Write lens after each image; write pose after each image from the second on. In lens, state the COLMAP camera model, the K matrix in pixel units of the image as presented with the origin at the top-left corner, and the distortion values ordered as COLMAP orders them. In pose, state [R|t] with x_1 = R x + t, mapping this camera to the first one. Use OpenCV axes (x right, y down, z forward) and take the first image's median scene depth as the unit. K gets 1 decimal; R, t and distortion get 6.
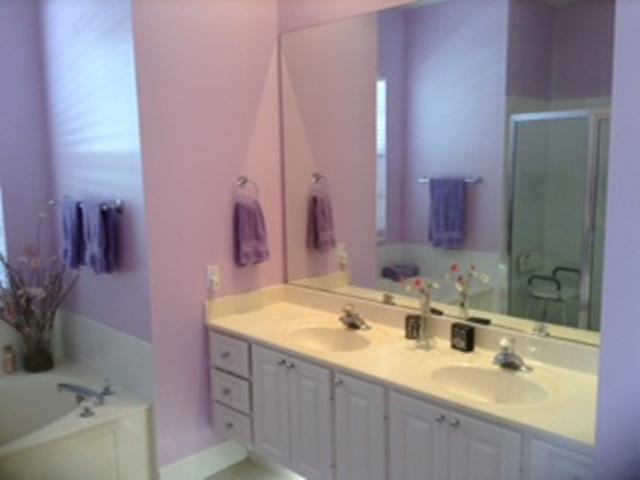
lens RADIAL K [[572.4, 0, 320.0], [0, 572.4, 240.0], [0, 0, 1]] dist [0.135673, -0.326646]
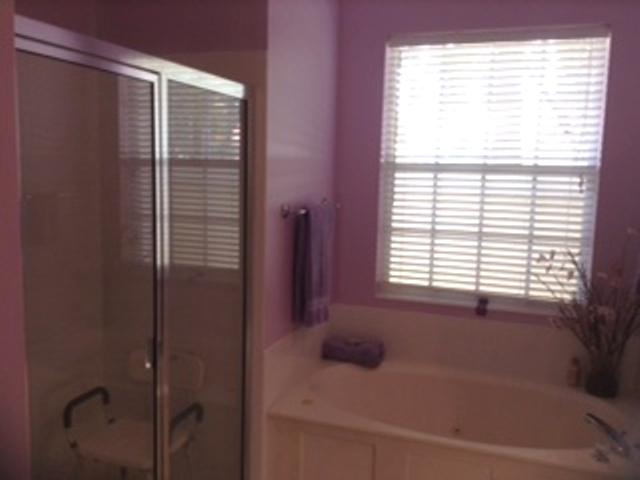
lens RADIAL K [[578.4, 0, 320.0], [0, 578.4, 240.0], [0, 0, 1]] dist [0.062017, -0.102009]
pose [[0.405367, 0.132226, -0.904541, 0.170487], [-0.151621, 0.985504, 0.076113, -0.027604], [0.901492, 0.106294, 0.419539, 0.188026]]
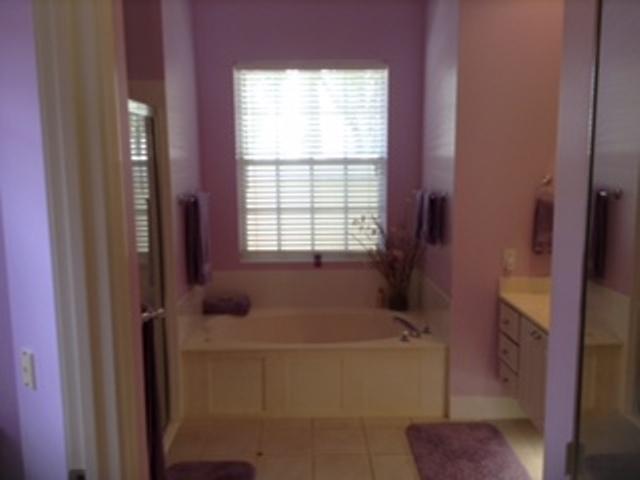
lens RADIAL K [[578.4, 0, 320.0], [0, 578.4, 240.0], [0, 0, 1]] dist [0.062017, -0.102009]
pose [[0.707826, 0.107466, -0.698164, 0.388685], [-0.095140, 0.993858, 0.056524, -0.006237], [0.699950, 0.026414, 0.713703, -0.161538]]
